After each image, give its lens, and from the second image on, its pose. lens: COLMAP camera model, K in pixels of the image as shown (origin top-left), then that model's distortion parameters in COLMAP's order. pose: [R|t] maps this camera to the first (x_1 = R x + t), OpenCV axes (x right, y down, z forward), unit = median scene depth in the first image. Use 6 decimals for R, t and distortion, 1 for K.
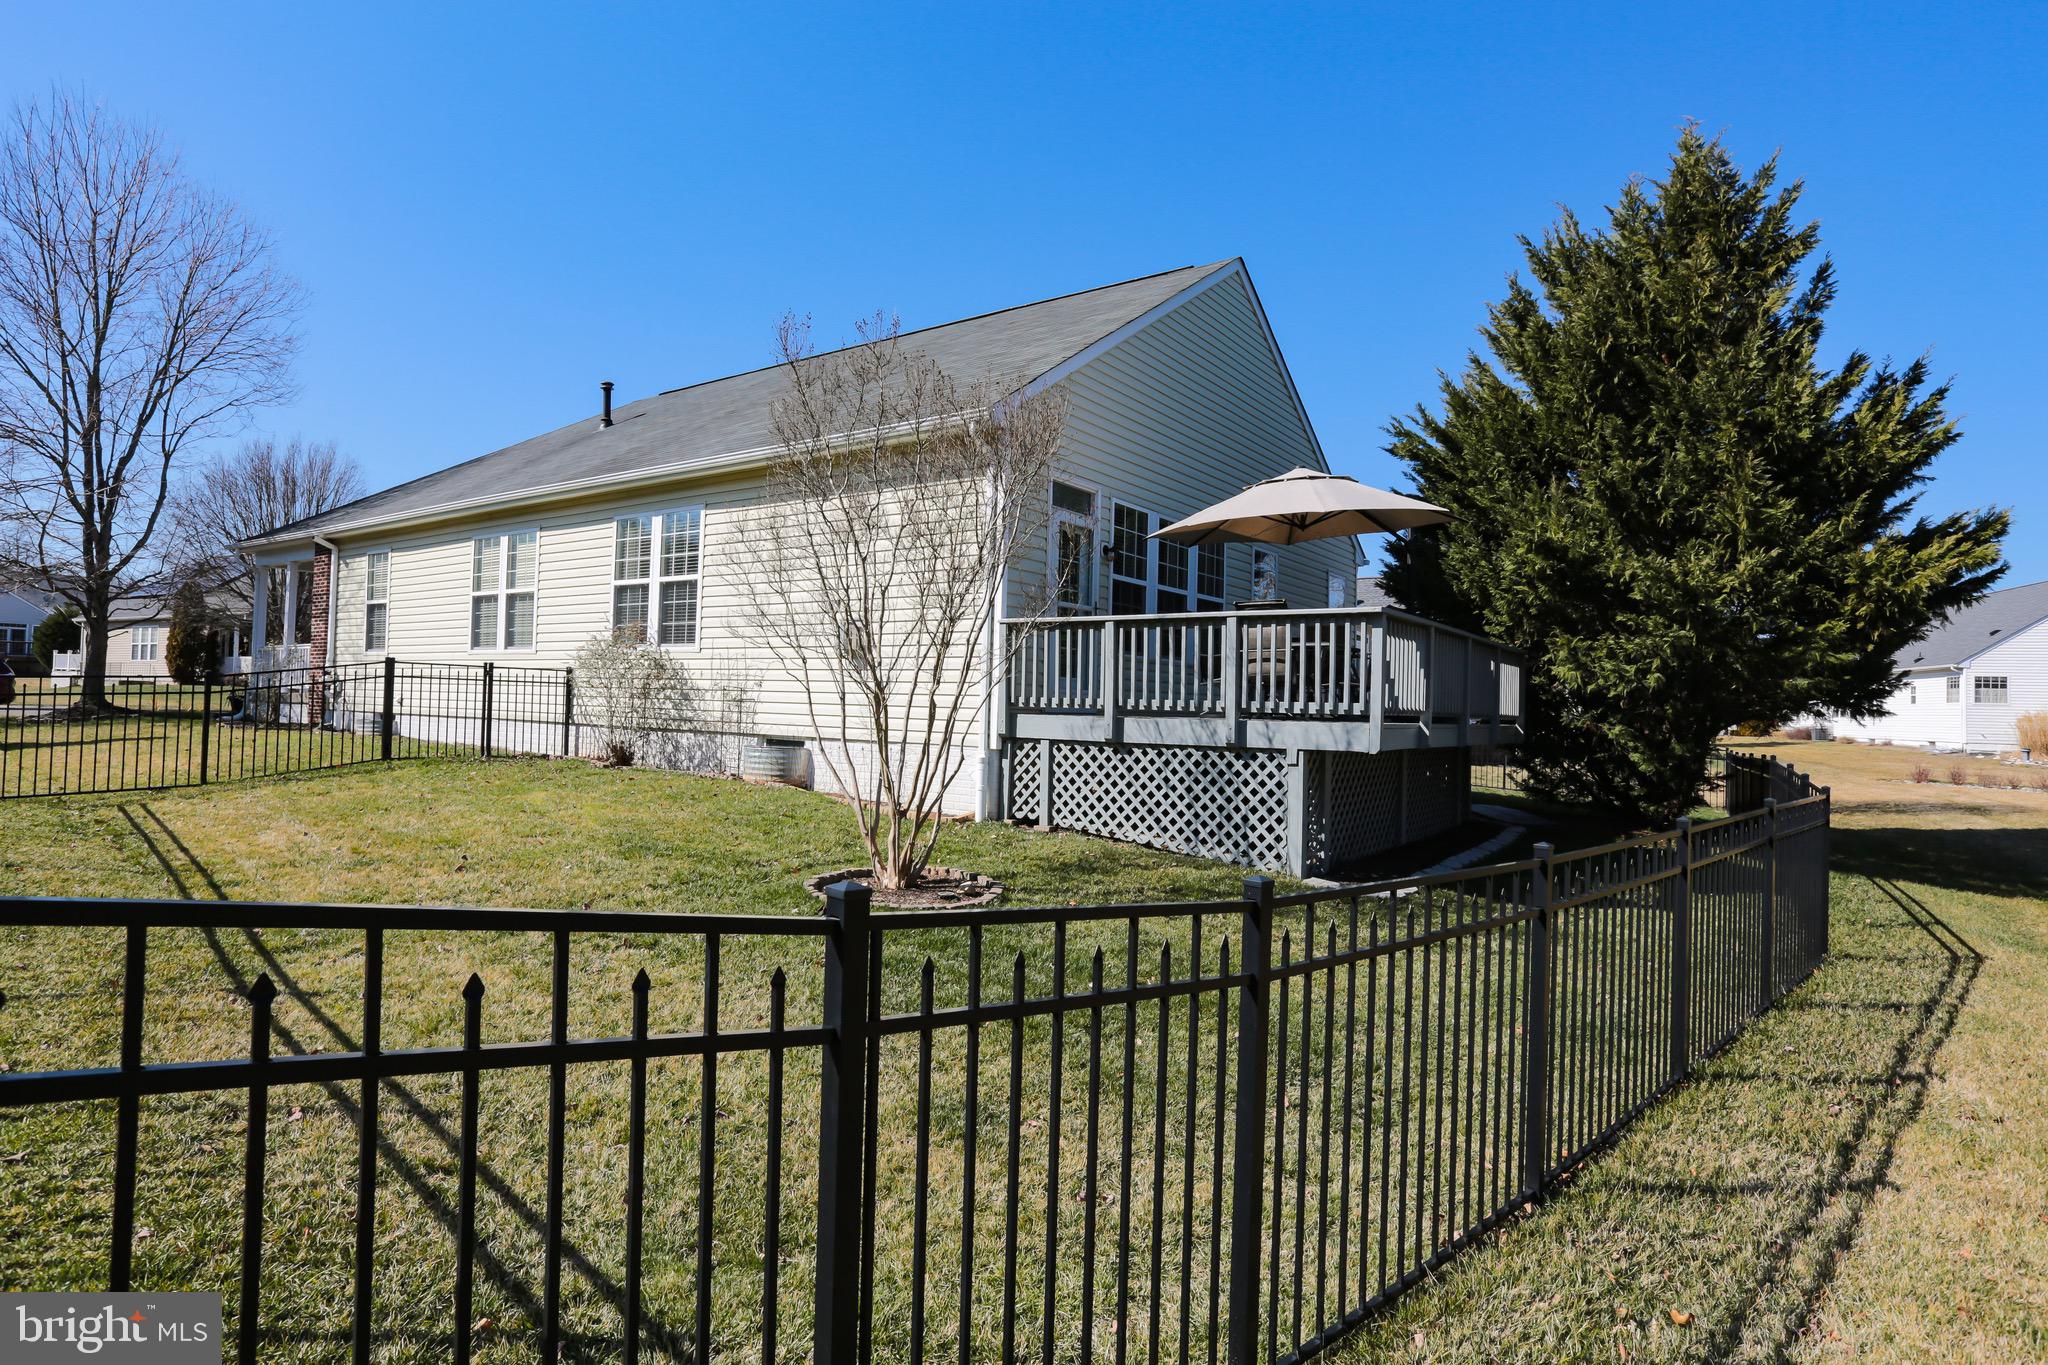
lens RADIAL K [[1091.5, 0, 1023.7], [0, 1091.5, 694.3], [0, 0, 1]] dist [-0.002431, -0.001538]
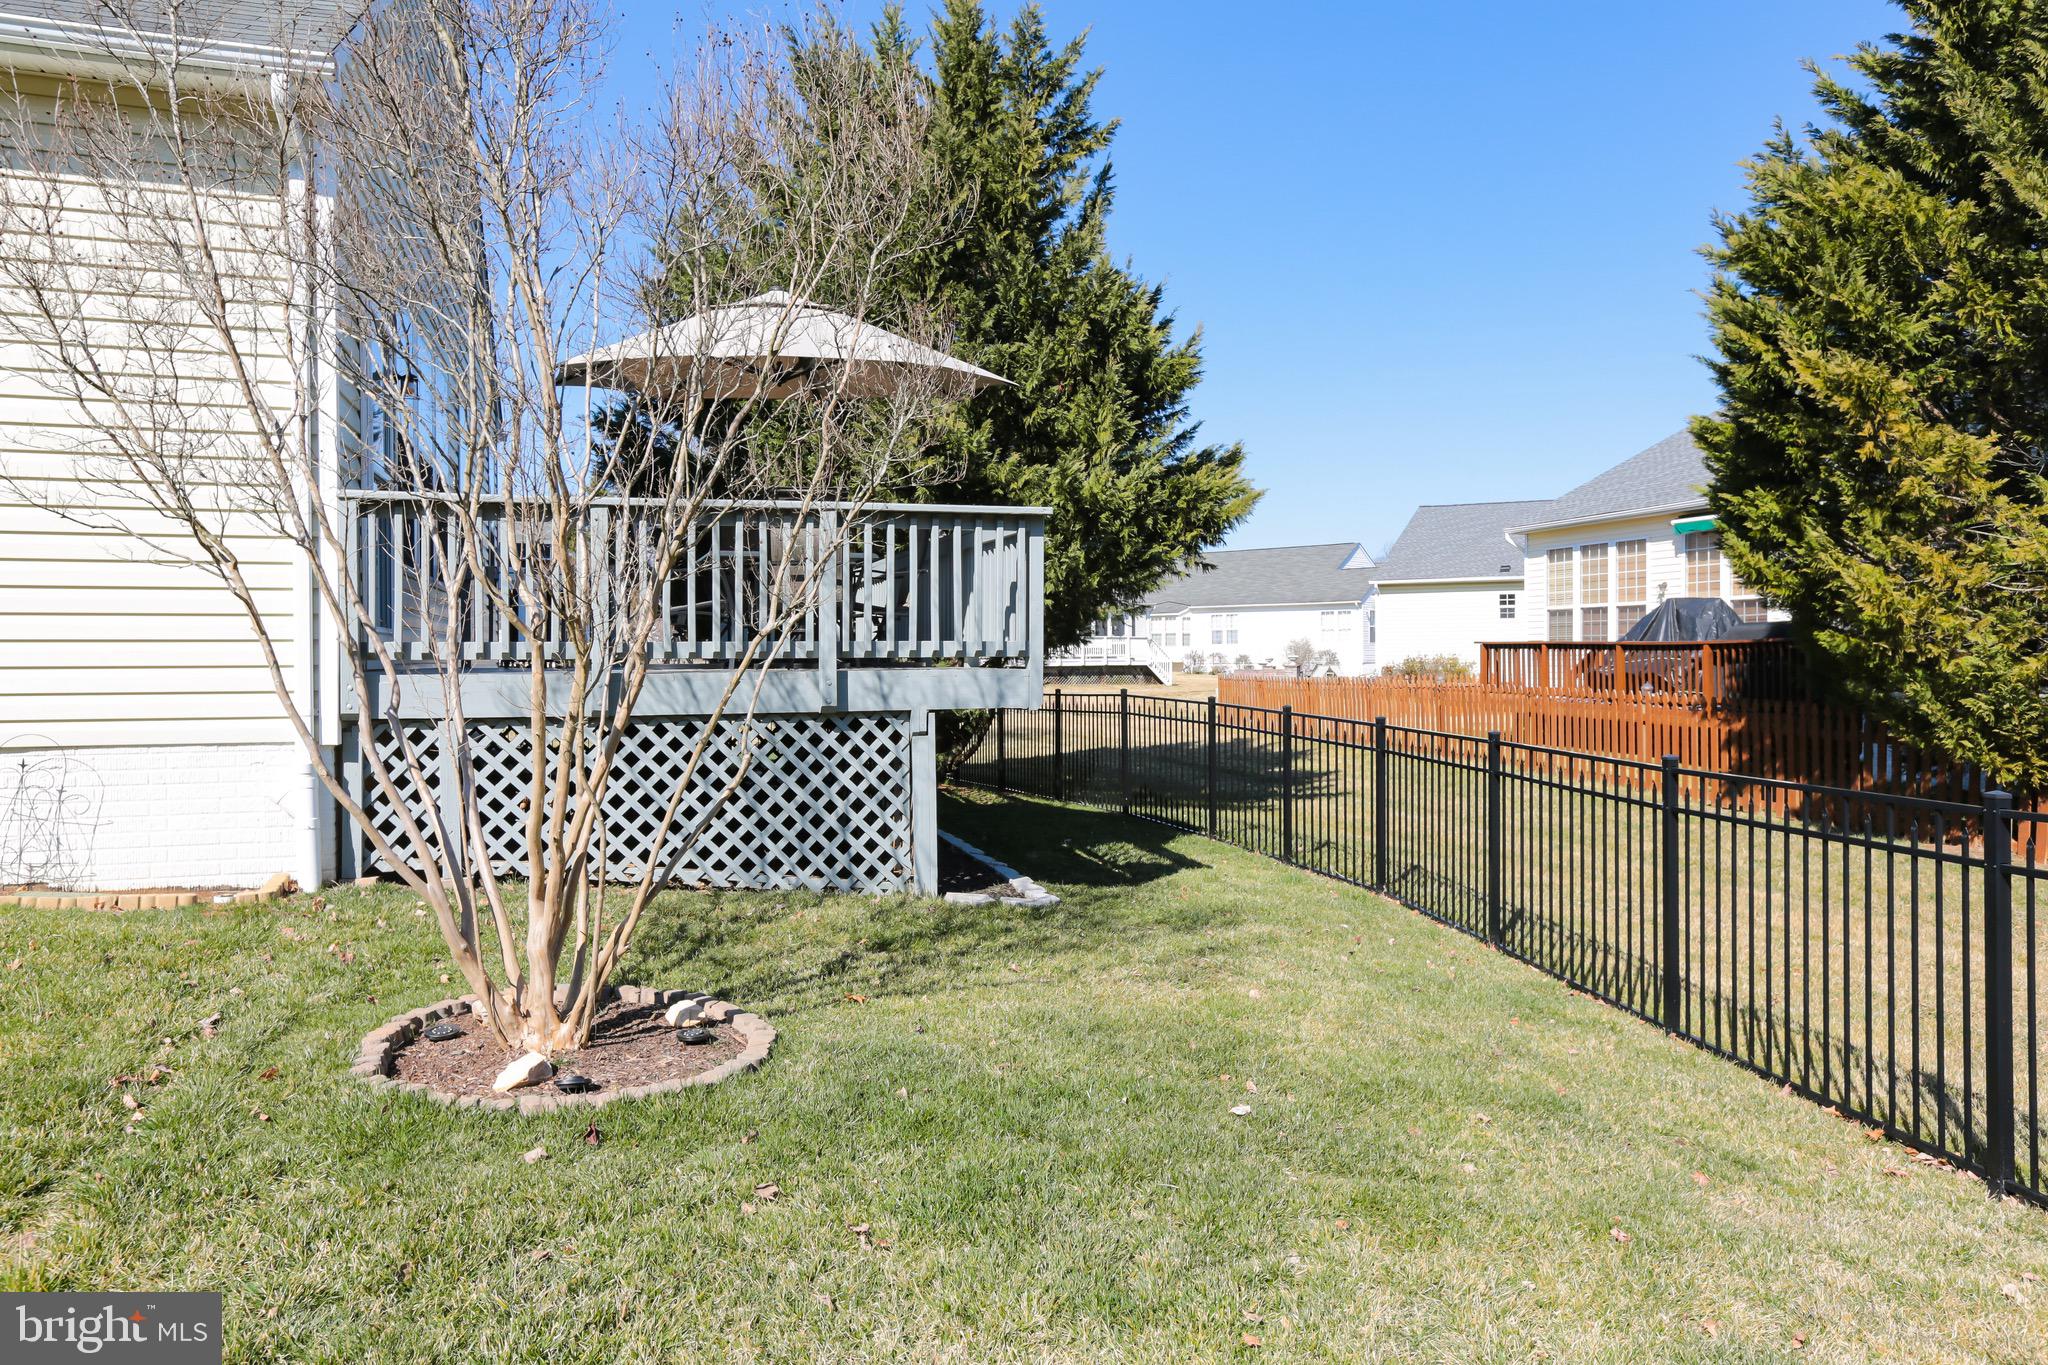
lens RADIAL K [[1480.9, 0, 1023.4], [0, 1480.9, 663.7], [0, 0, 1]] dist [-0.002729, -0.000473]
pose [[0.607593, -0.028896, 0.793723, -0.408214], [0.011128, 0.999550, 0.027871, -0.003230], [-0.794171, -0.008101, 0.607640, 0.349301]]
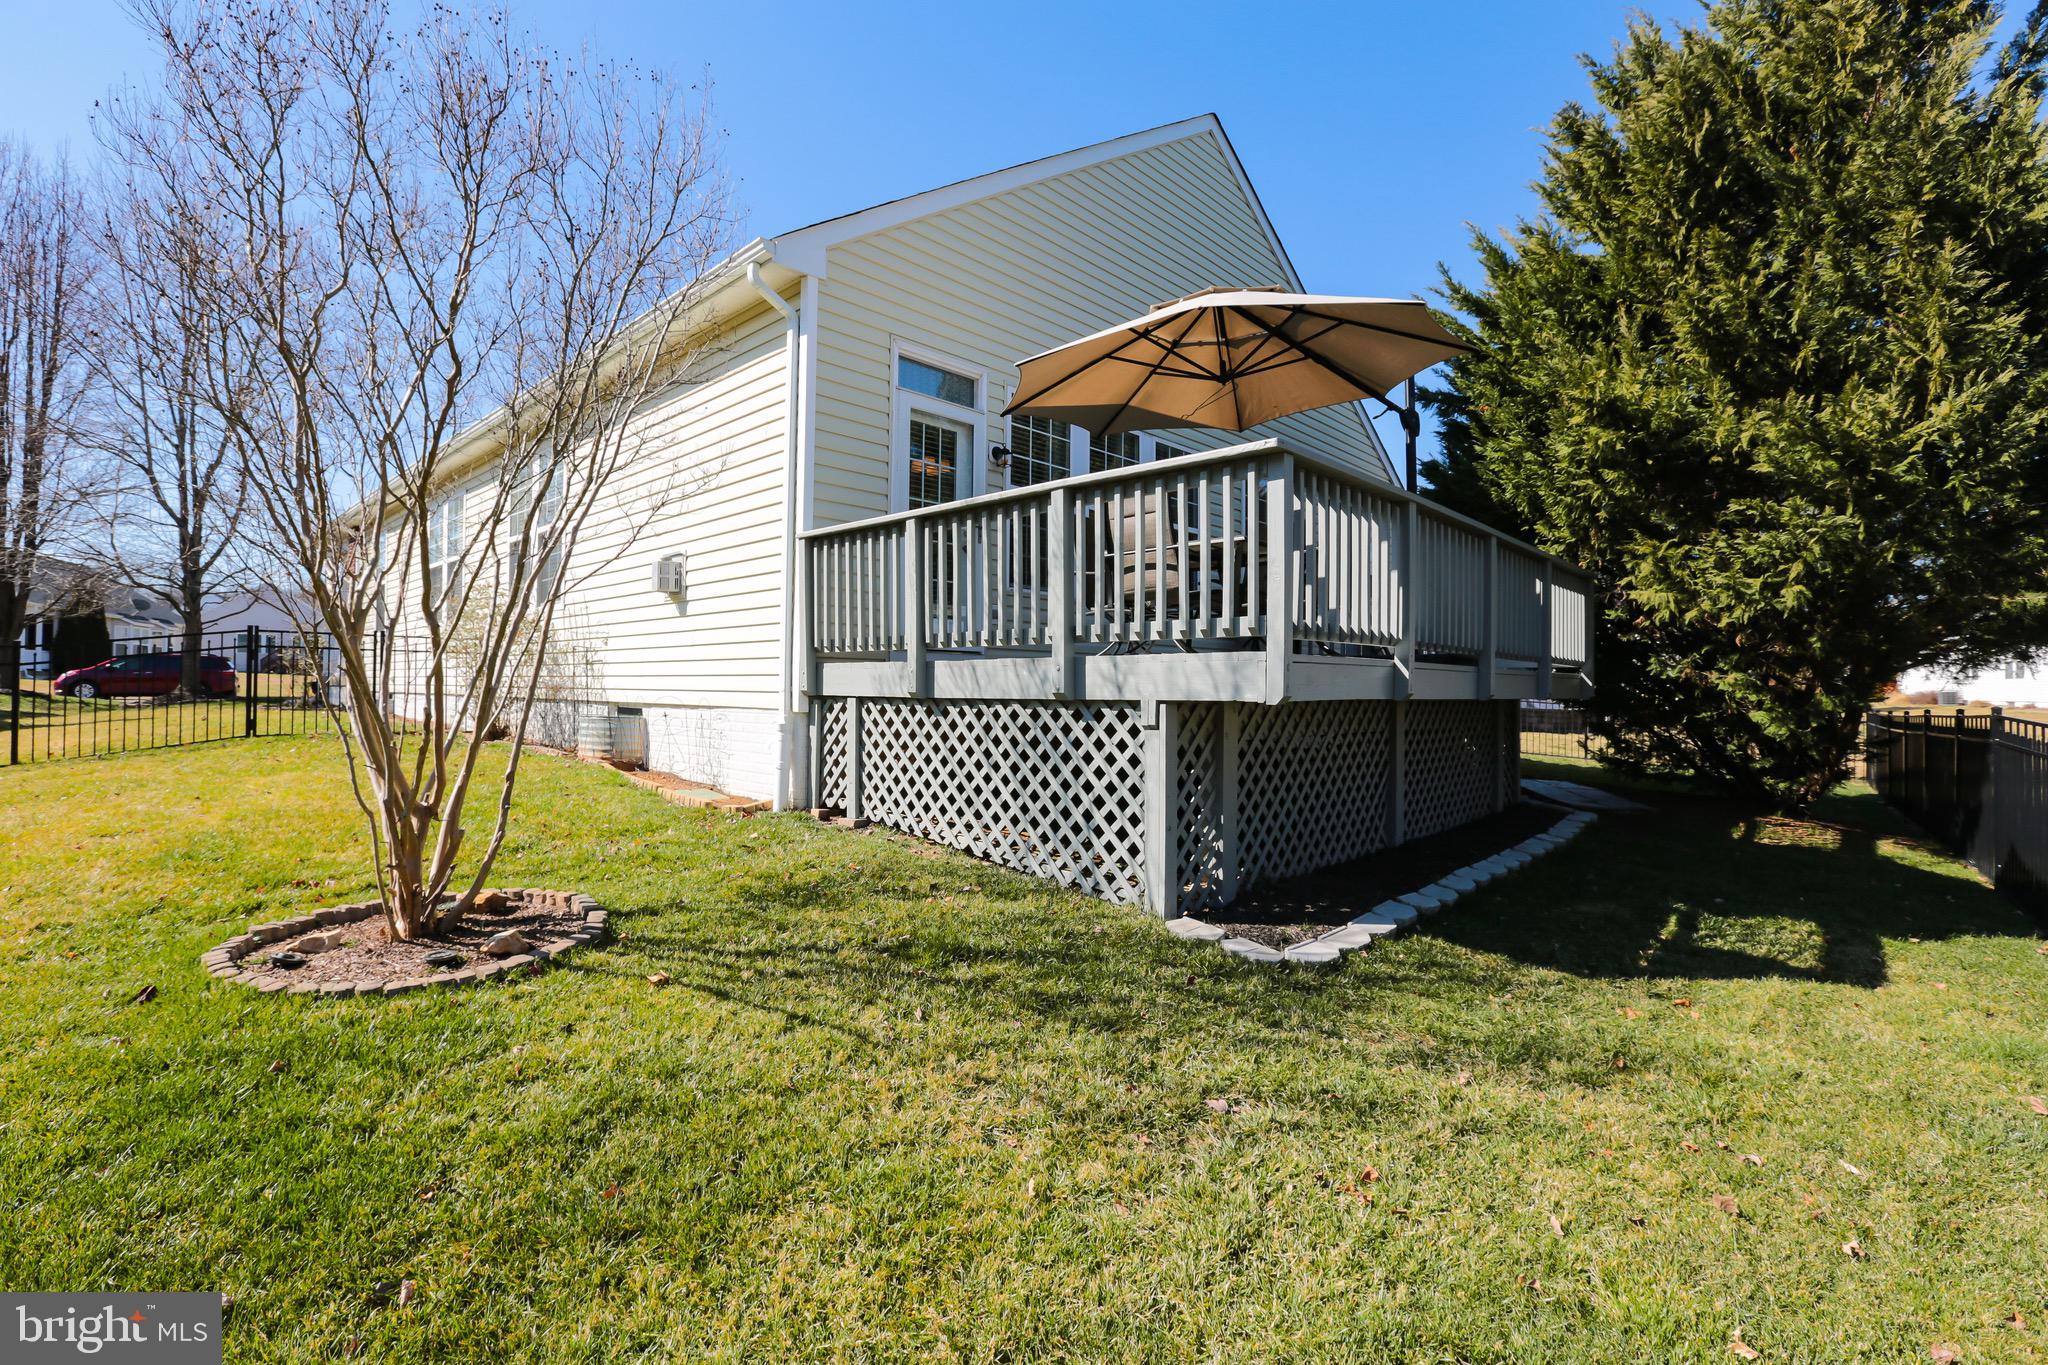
lens RADIAL K [[937.4, 0, 1024.0], [0, 937.4, 678.5], [0, 0, 1]] dist [-0.014087, 0.004471]
pose [[0.989790, -0.018597, -0.141312, 0.227970], [0.018583, 0.999826, -0.001418, 0.034005], [0.141313, -0.001222, 0.989964, 0.438954]]
